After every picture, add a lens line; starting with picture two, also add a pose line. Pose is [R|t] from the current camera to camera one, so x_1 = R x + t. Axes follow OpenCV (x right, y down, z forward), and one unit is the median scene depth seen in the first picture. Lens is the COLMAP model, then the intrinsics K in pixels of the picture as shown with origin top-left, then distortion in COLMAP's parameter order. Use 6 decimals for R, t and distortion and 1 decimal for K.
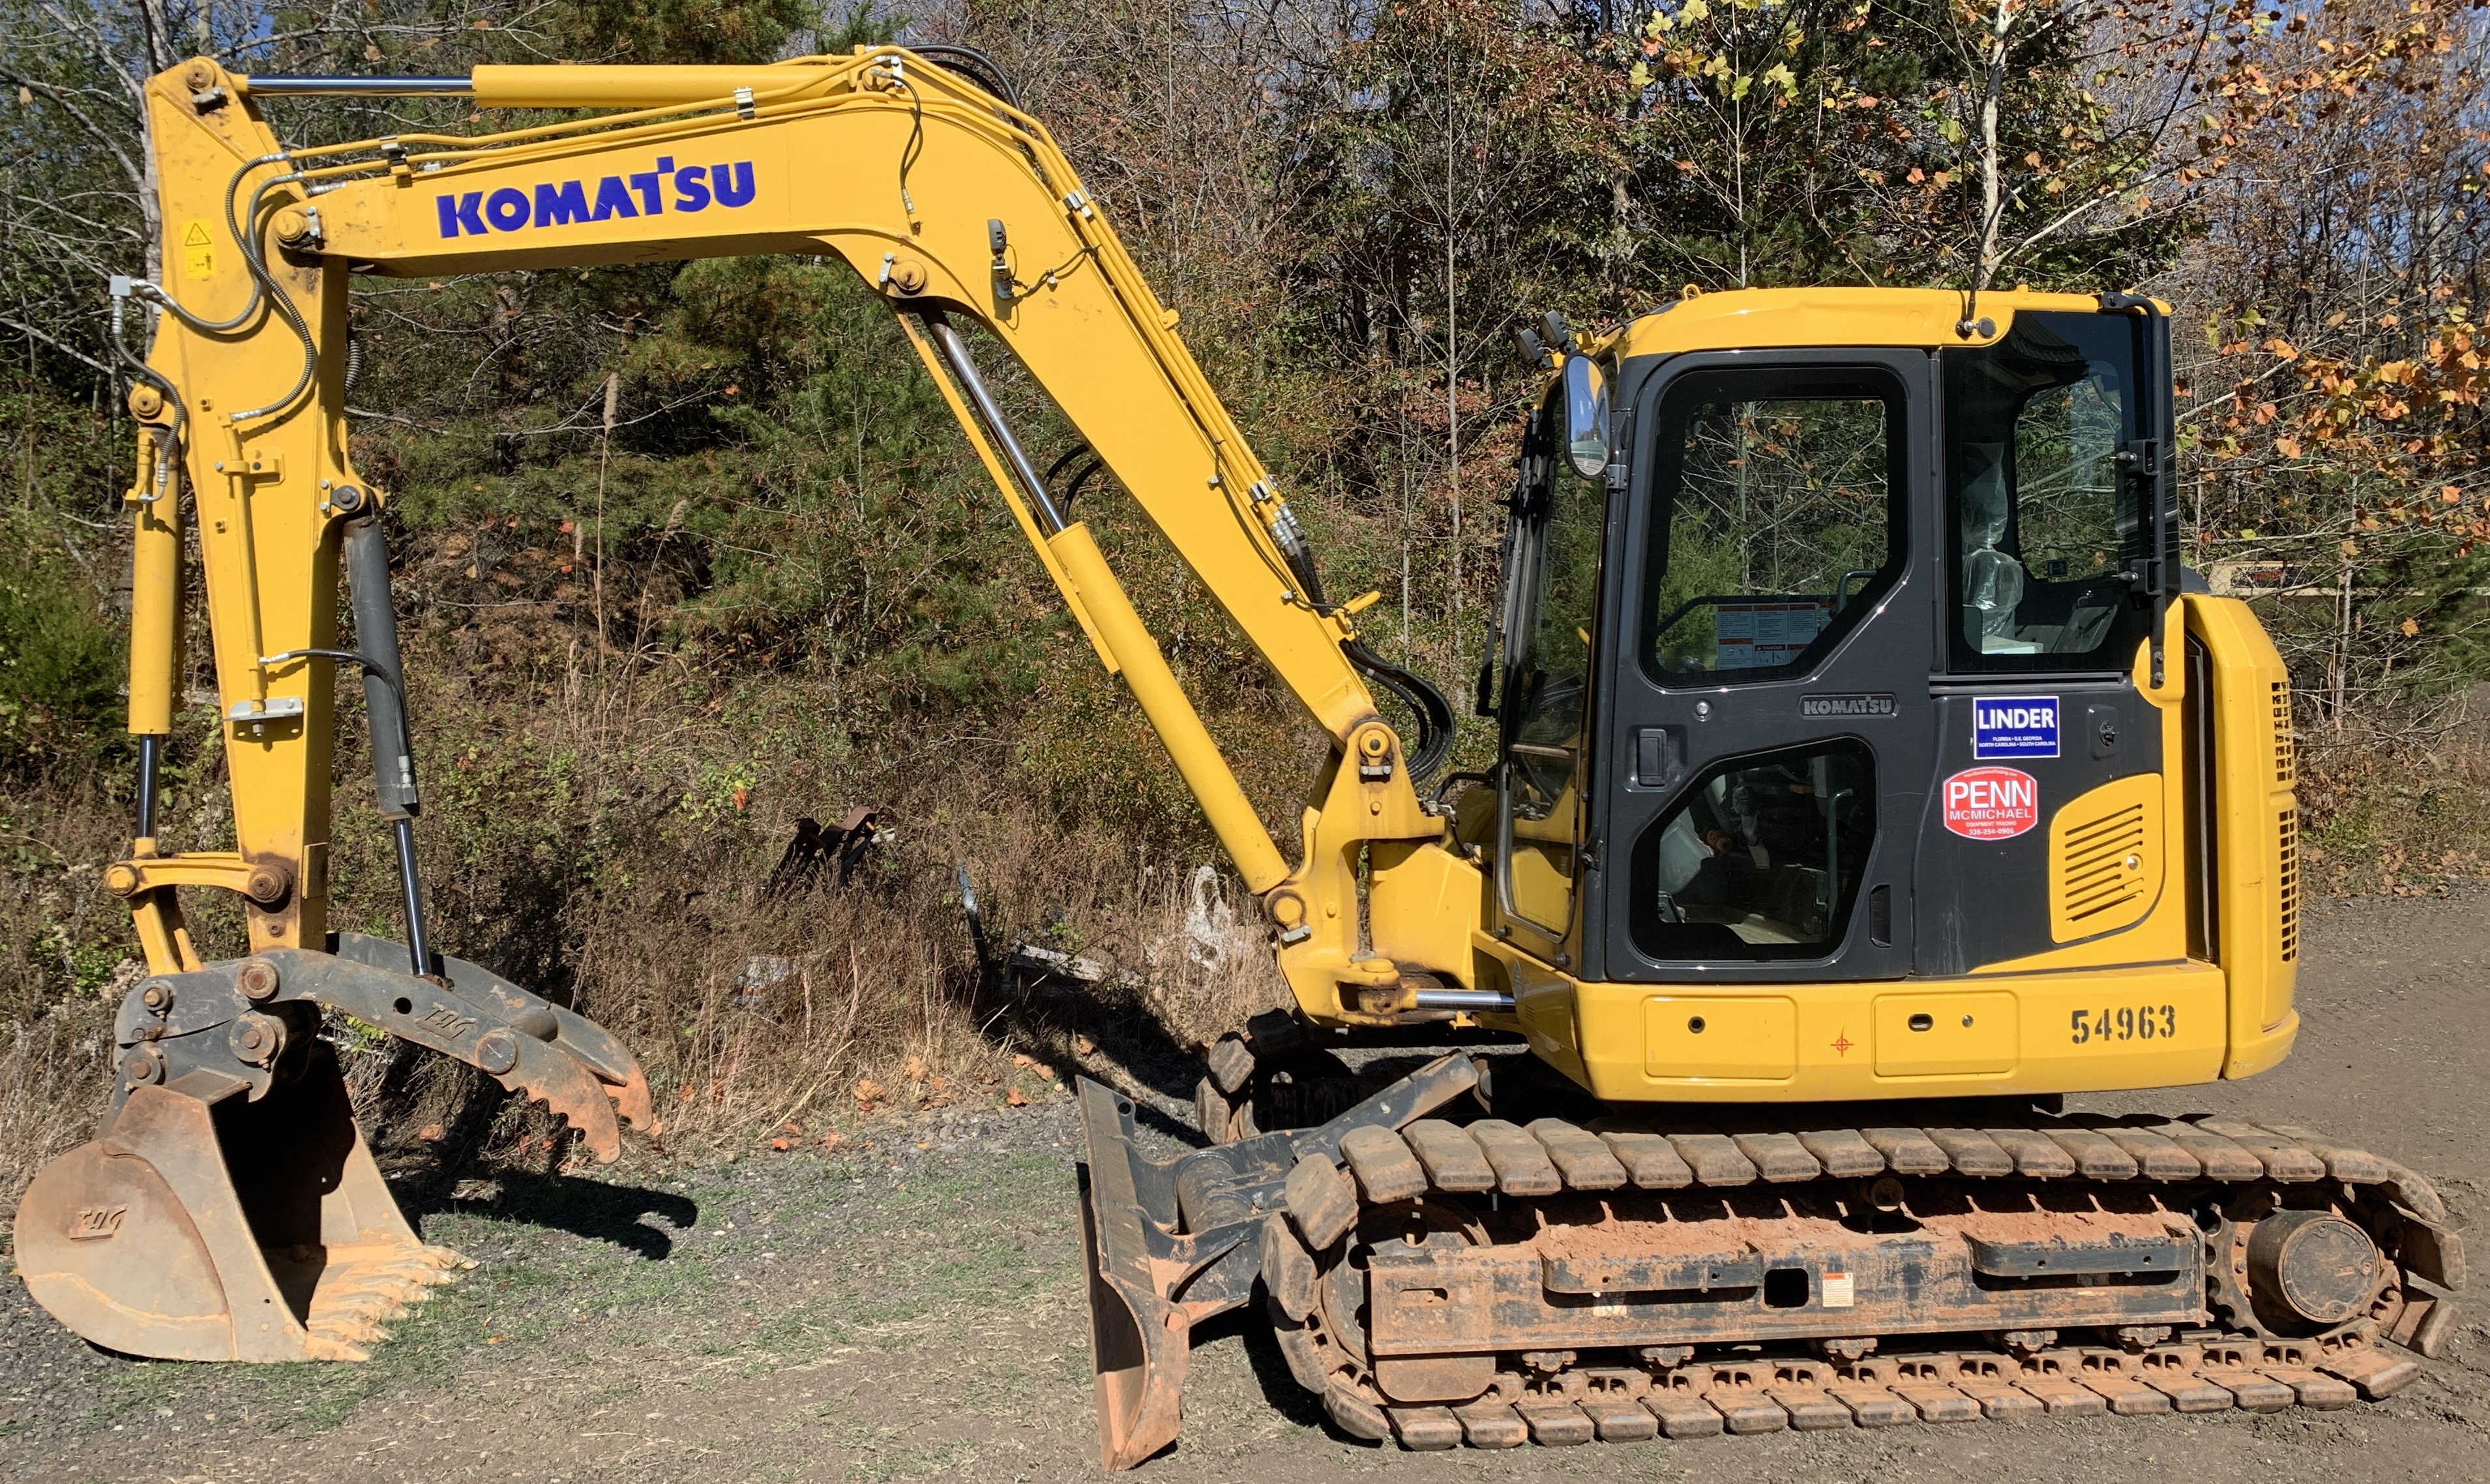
lens RADIAL K [[2068.8, 0, 1245.0], [0, 2068.8, 742.0], [0, 0, 1]] dist [0.008282, -0.002631]
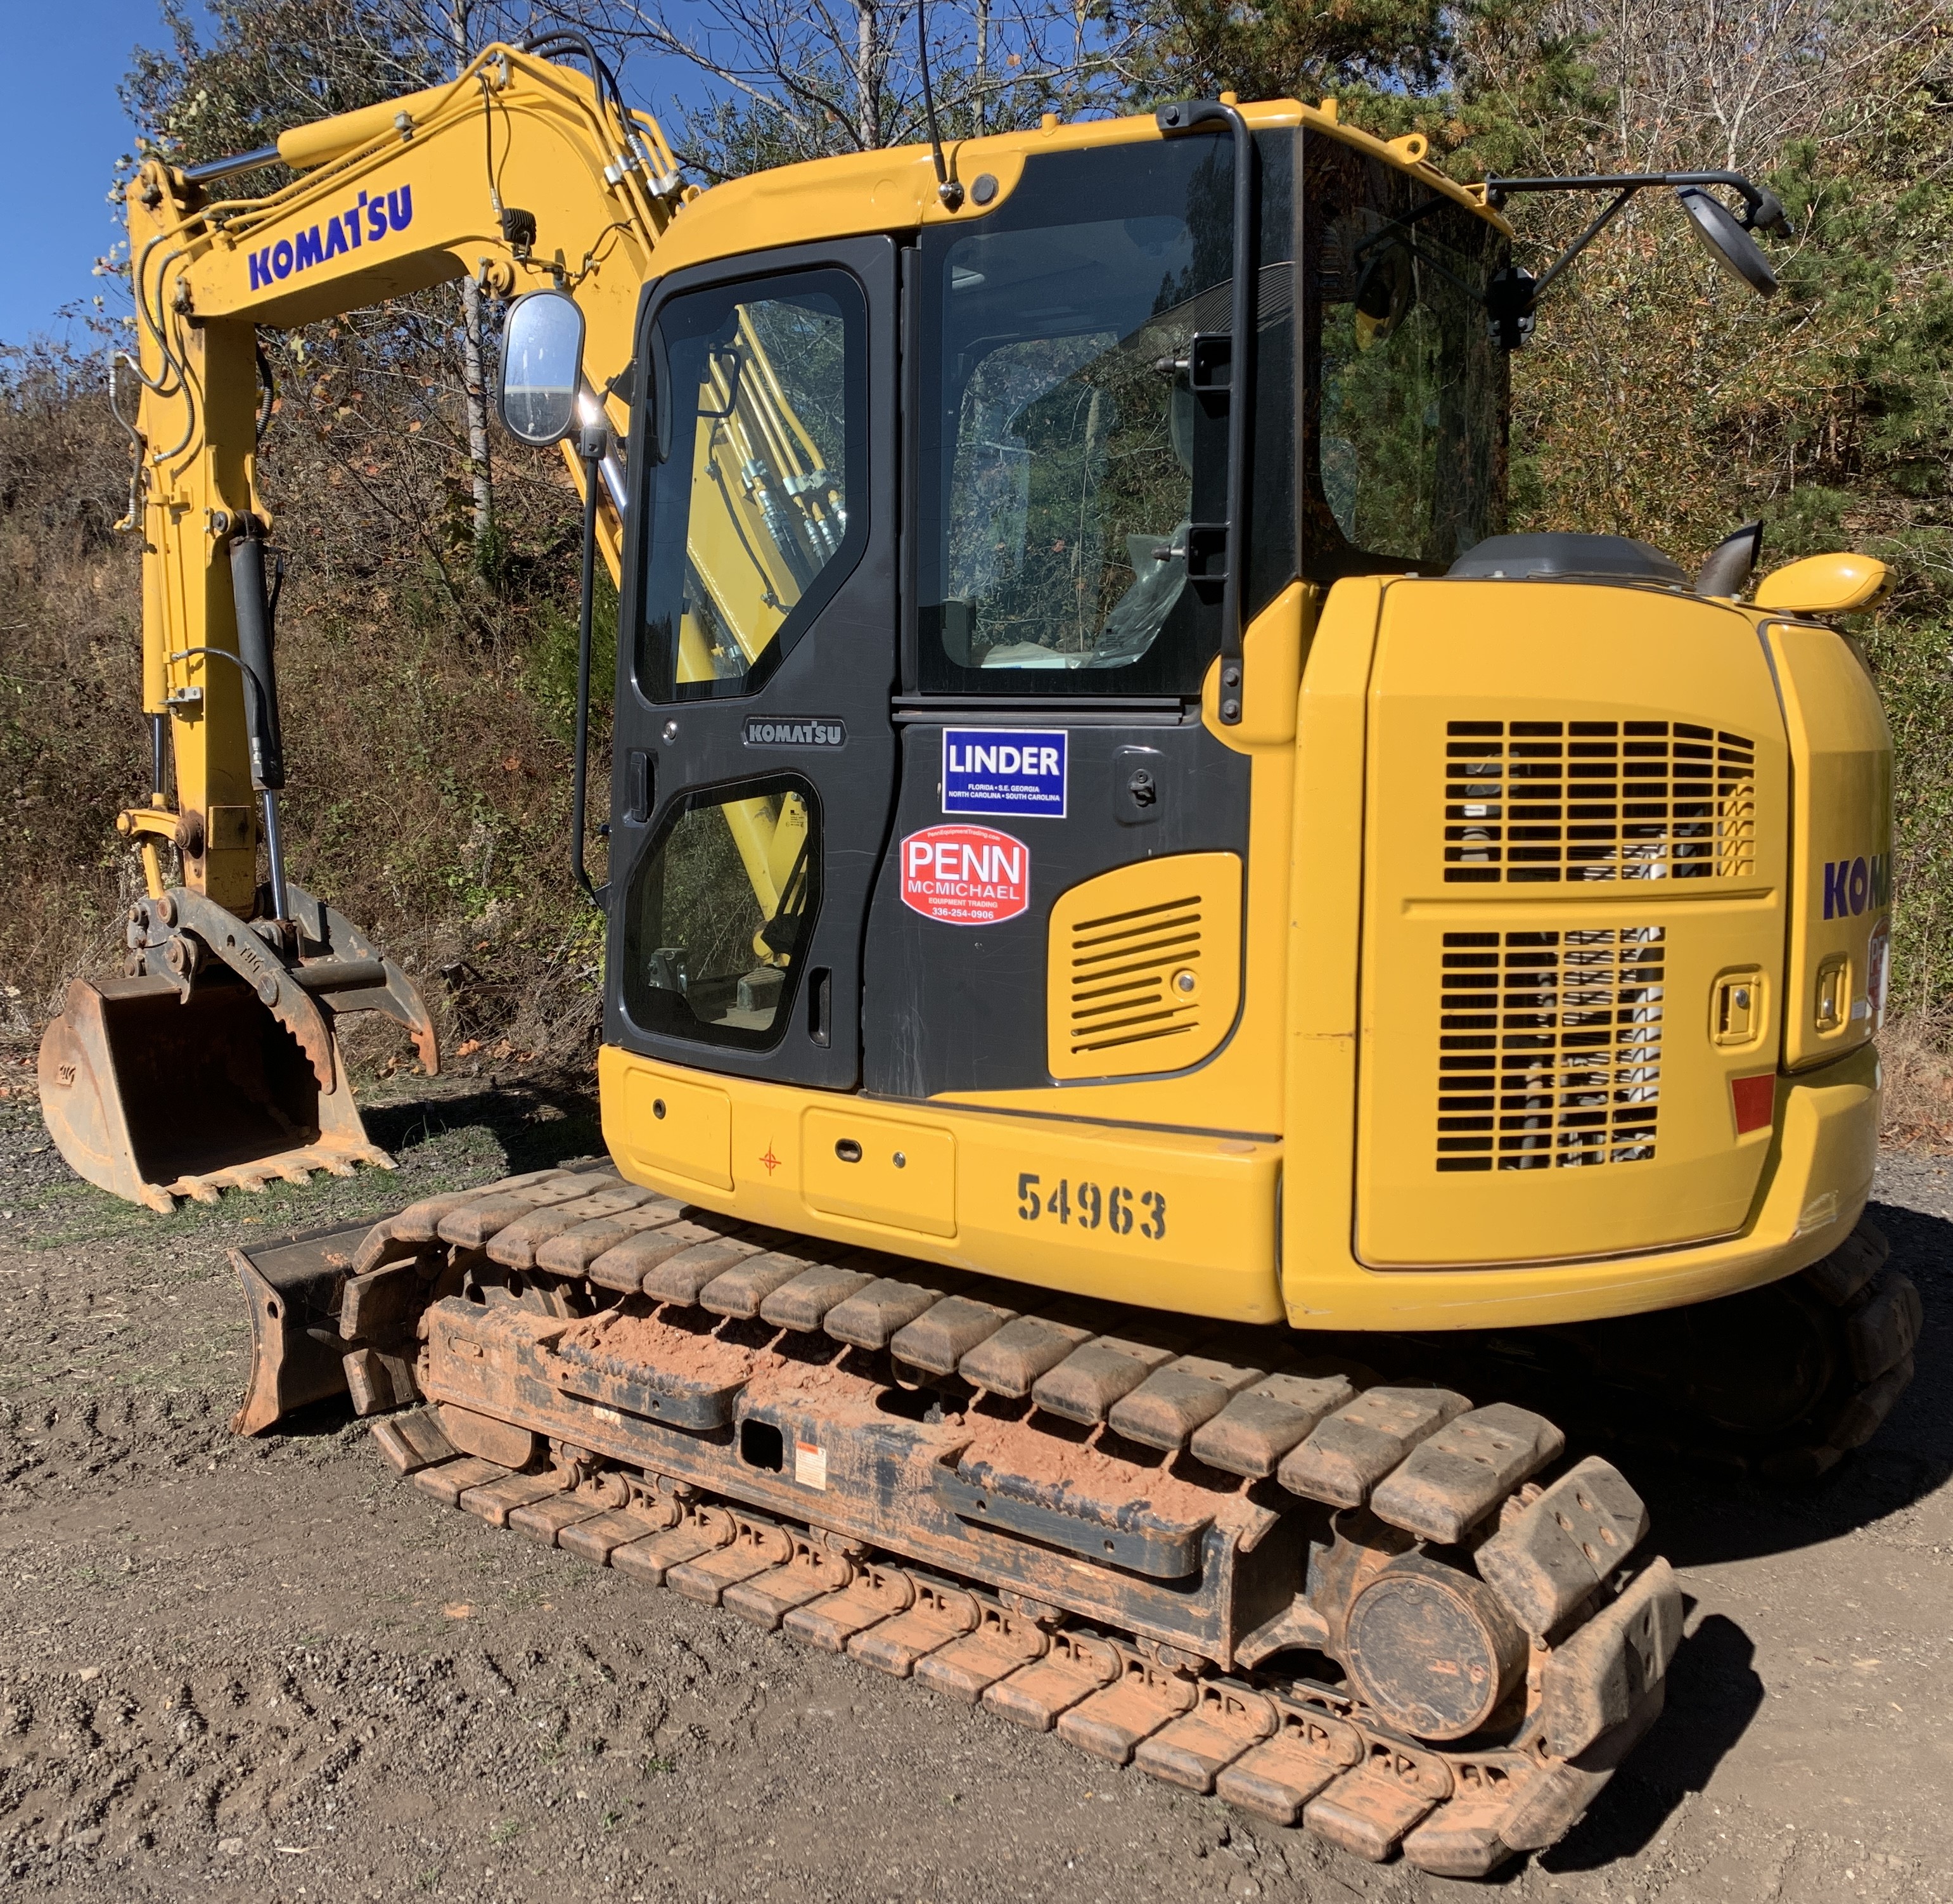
lens RADIAL K [[2009.6, 0, 976.5], [0, 2009.6, 952.0], [0, 0, 1]] dist [0.154840, -0.372907]
pose [[0.734743, 0.106396, -0.669949, 0.722139], [-0.042189, 0.992878, 0.111412, -0.019370], [0.677032, -0.053594, 0.733999, 0.413220]]
